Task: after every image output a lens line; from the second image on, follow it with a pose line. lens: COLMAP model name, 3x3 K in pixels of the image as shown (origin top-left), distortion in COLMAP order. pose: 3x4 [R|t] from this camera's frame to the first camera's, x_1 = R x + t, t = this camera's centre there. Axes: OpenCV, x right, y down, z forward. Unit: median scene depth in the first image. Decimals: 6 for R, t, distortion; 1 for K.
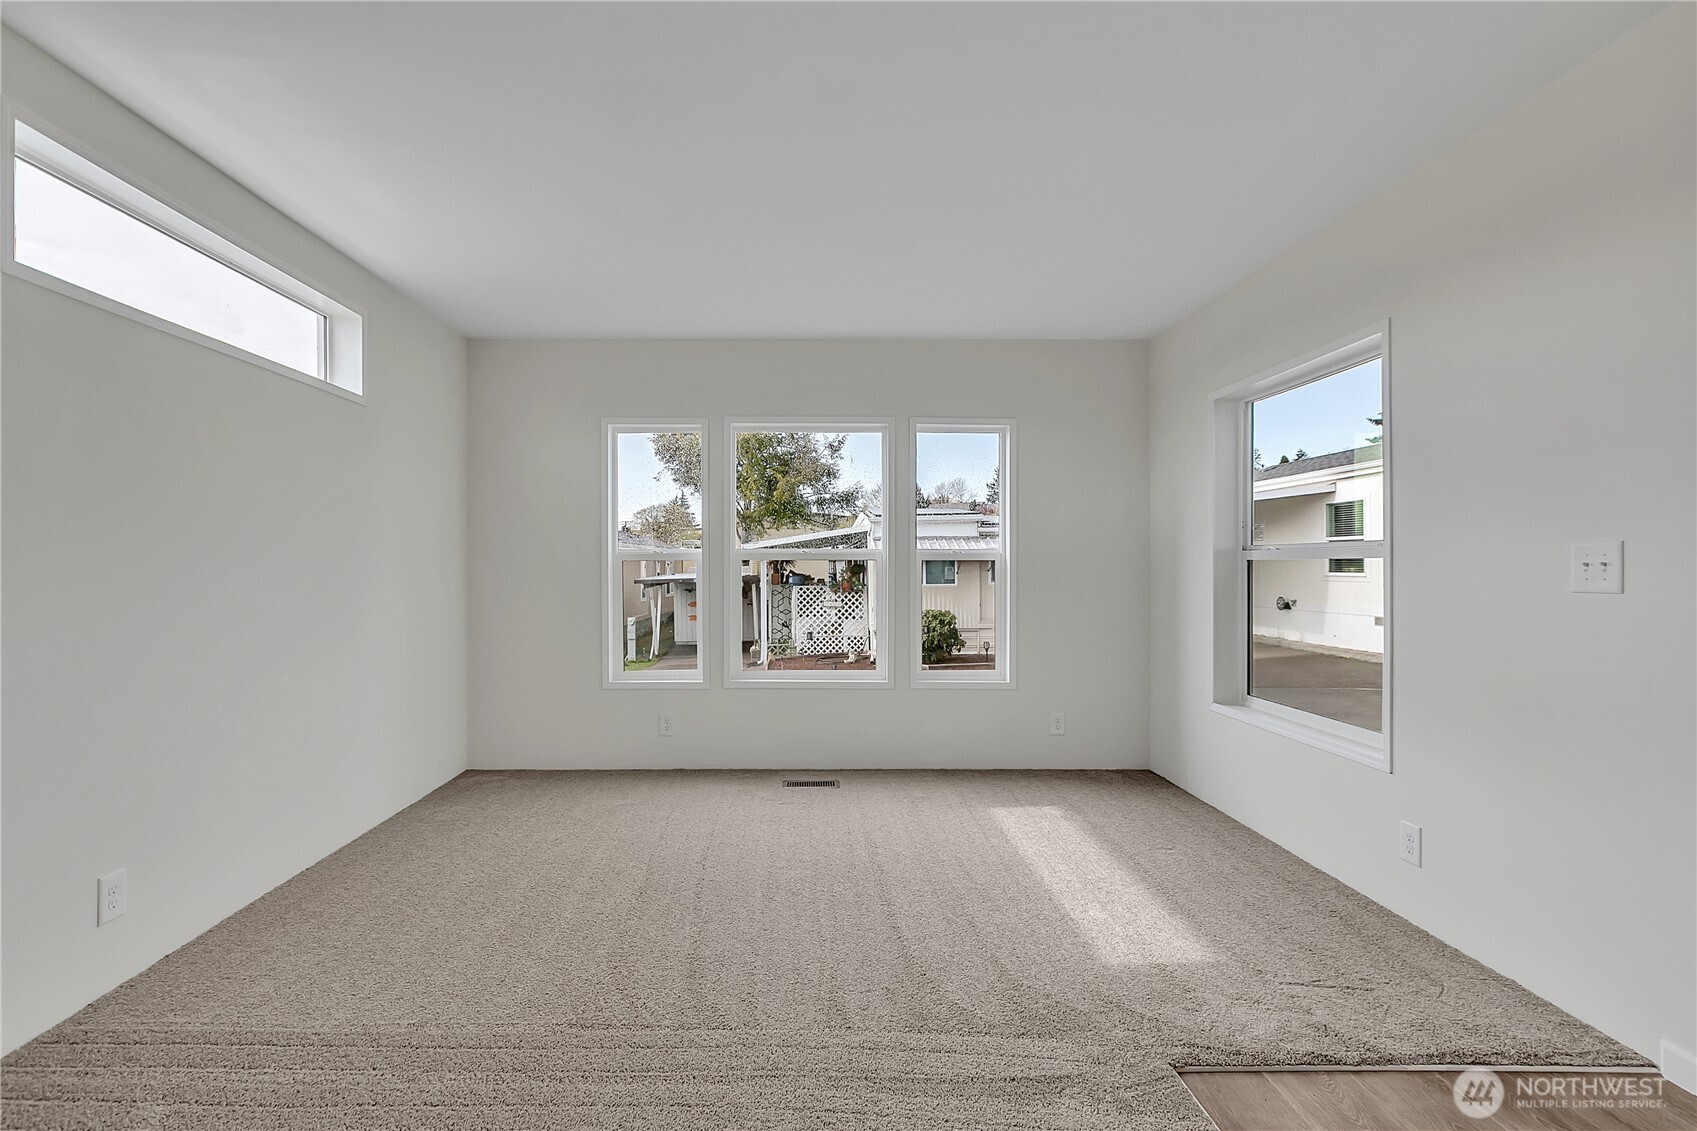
lens RADIAL K [[826.3, 0, 801.3], [0, 826.3, 566.9], [0, 0, 1]] dist [0.003529, 0.002824]
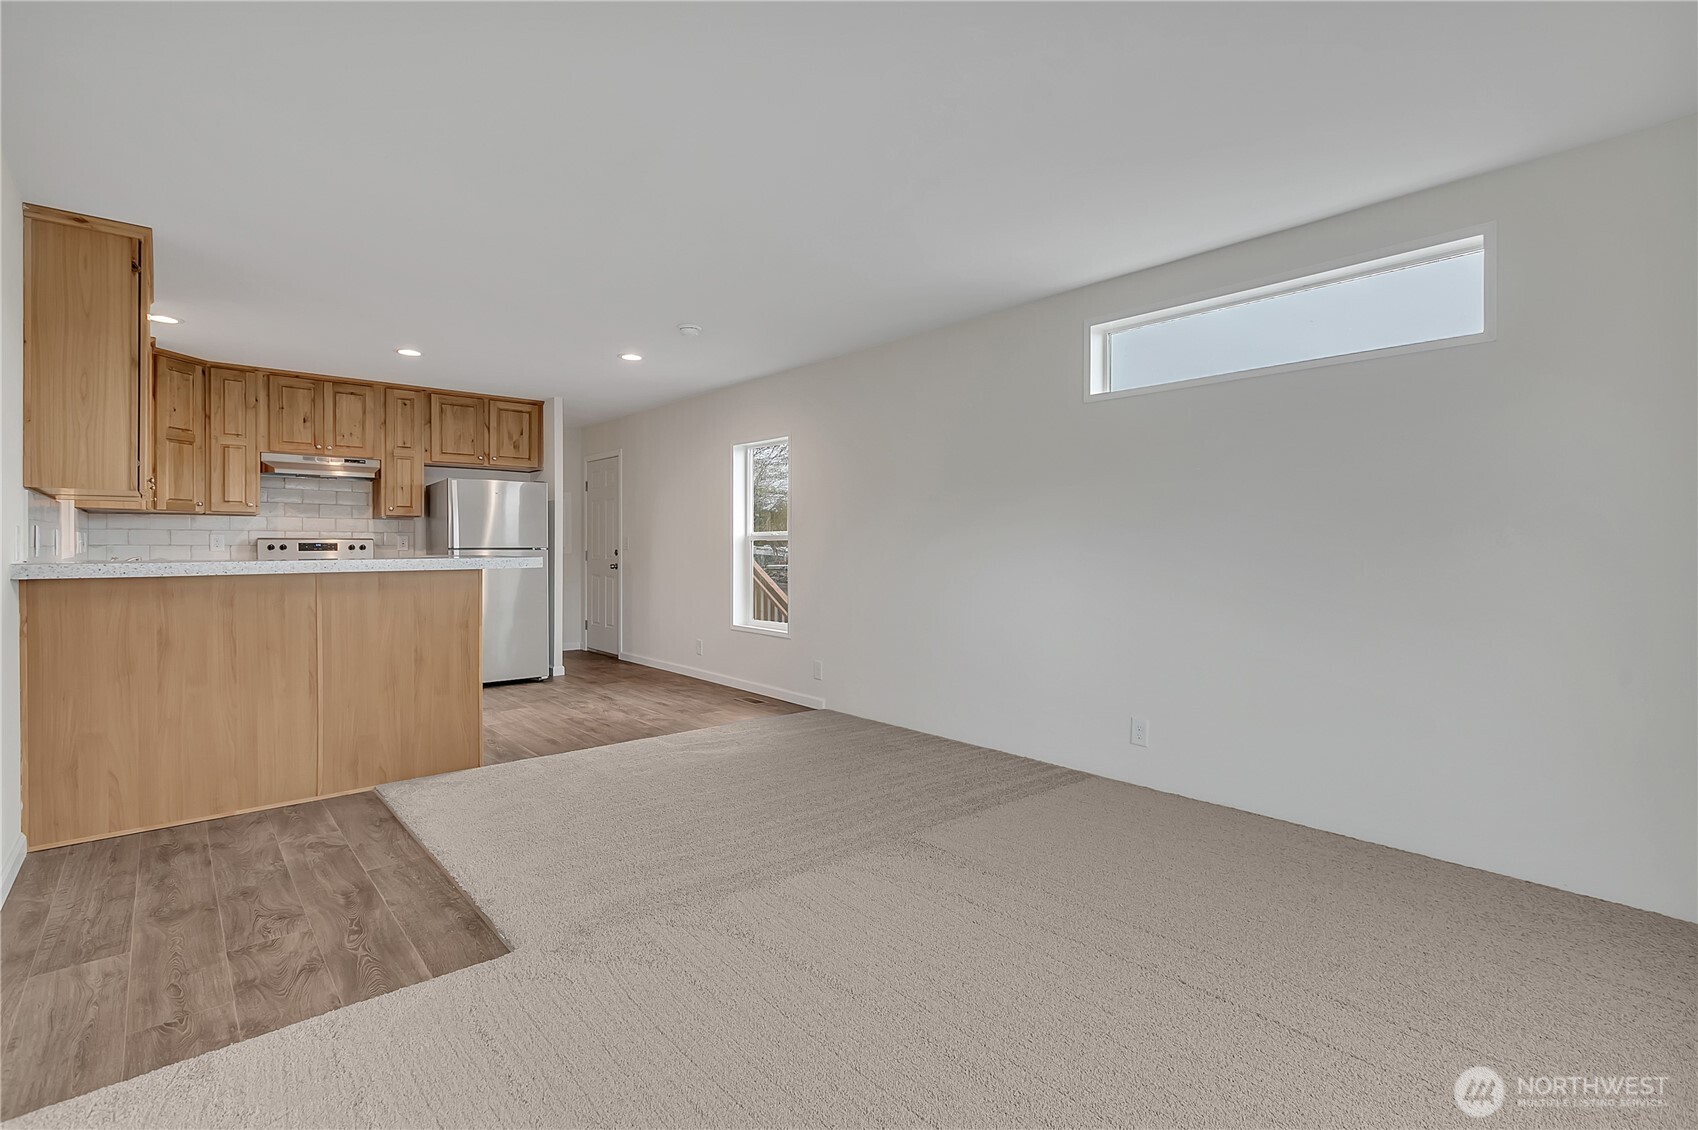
lens RADIAL K [[781.5, 0, 864.2], [0, 781.5, 552.7], [0, 0, 1]] dist [0.001237, -0.001148]
pose [[-0.747757, 0.003255, -0.663965, 0.105662], [-0.003940, 0.999949, 0.009340, 0.001080], [0.663961, 0.009600, -0.747706, 0.279752]]
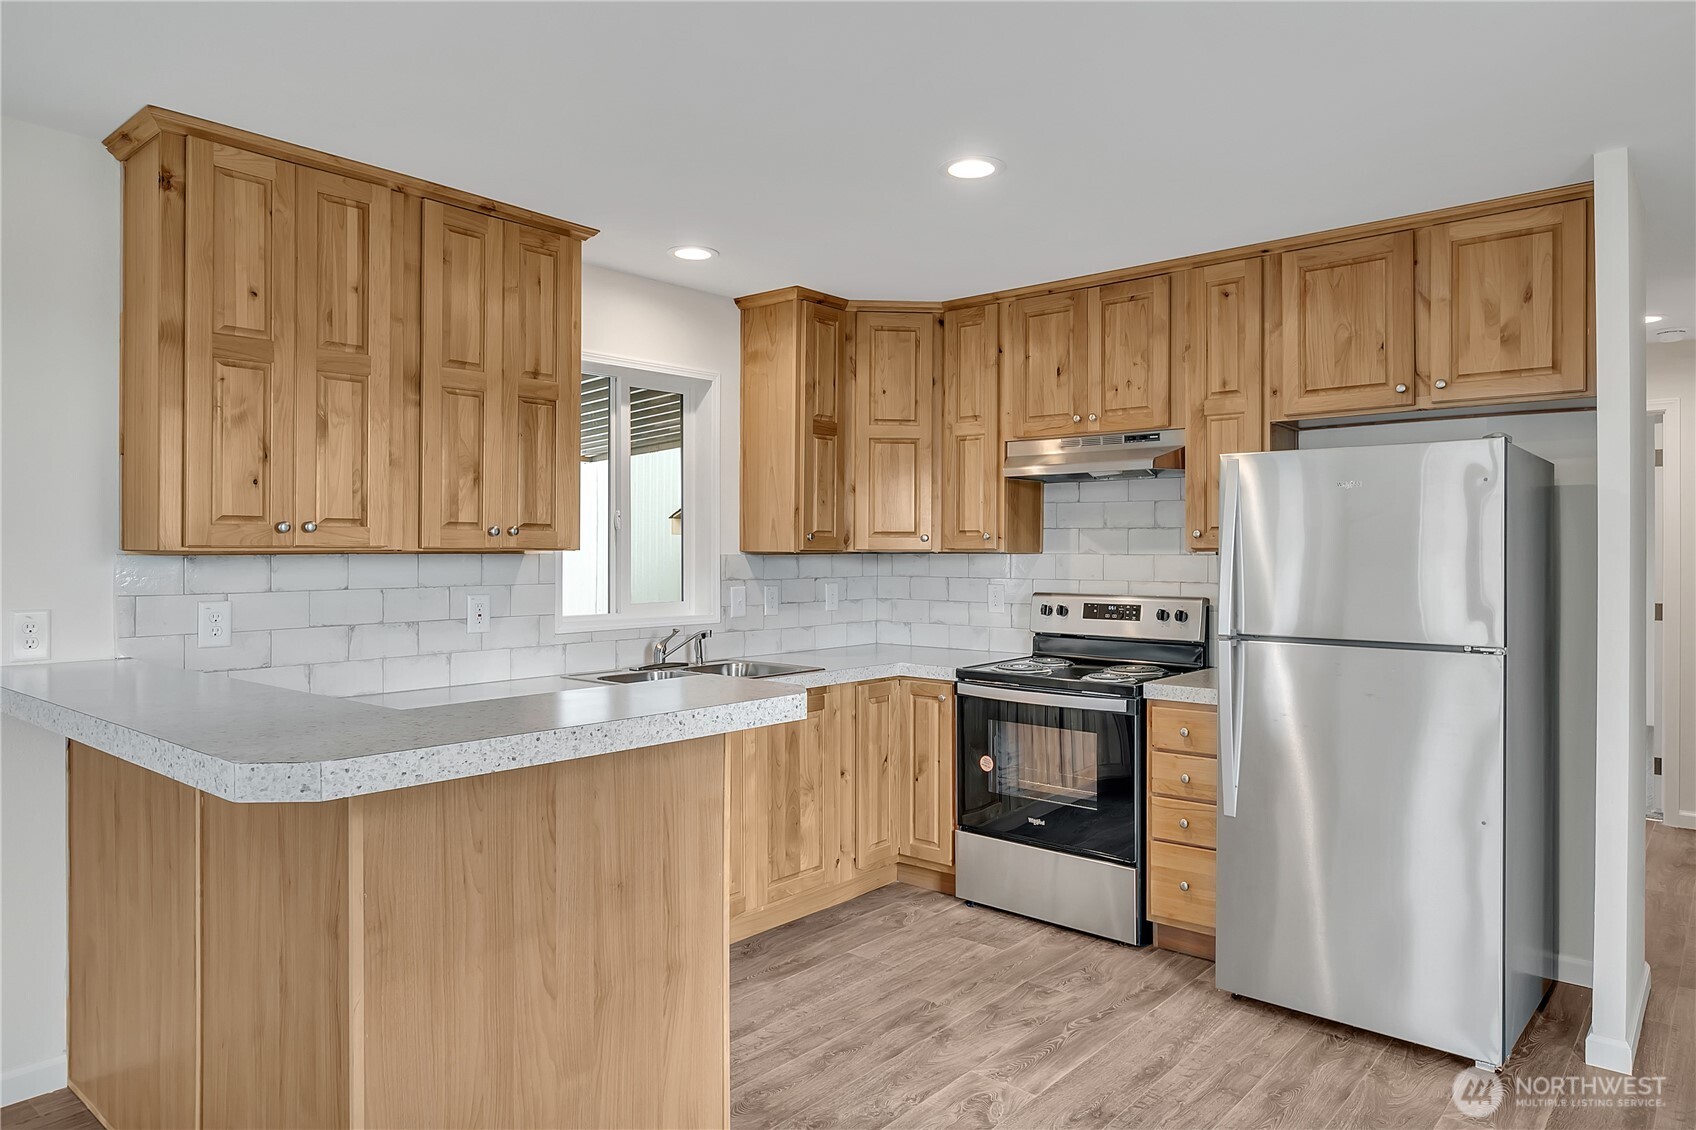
lens RADIAL K [[1060.3, 0, 851.7], [0, 1060.3, 545.0], [0, 0, 1]] dist [-0.015378, -0.000045]
pose [[-0.756916, 0.001930, 0.653510, -0.087089], [-0.002076, 0.999983, -0.005358, -0.013344], [-0.653509, -0.005412, -0.756899, 0.044465]]
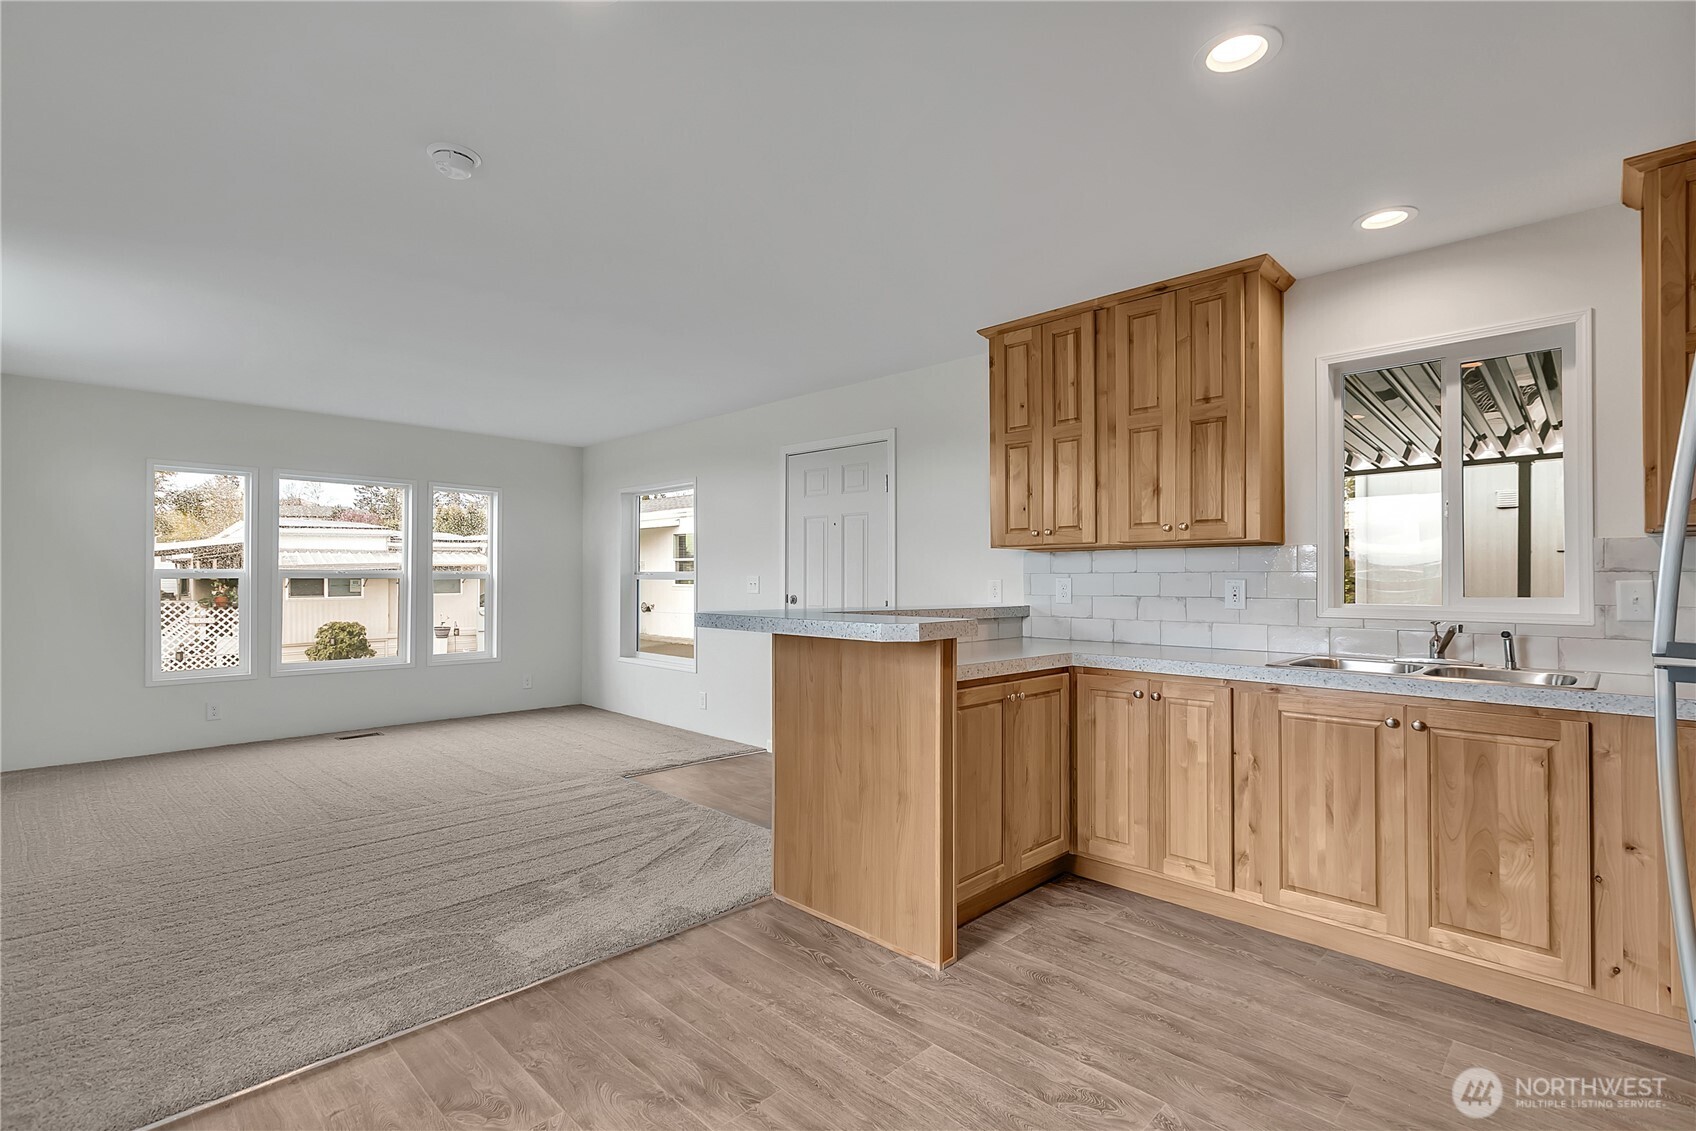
lens RADIAL K [[784.0, 0, 848.9], [0, 784.0, 569.8], [0, 0, 1]] dist [0.000327, -0.000302]
pose [[0.706308, 0.009090, 0.707847, -0.102837], [-0.001542, 0.999935, -0.011303, -0.003157], [-0.707903, 0.006892, 0.706276, -0.161717]]
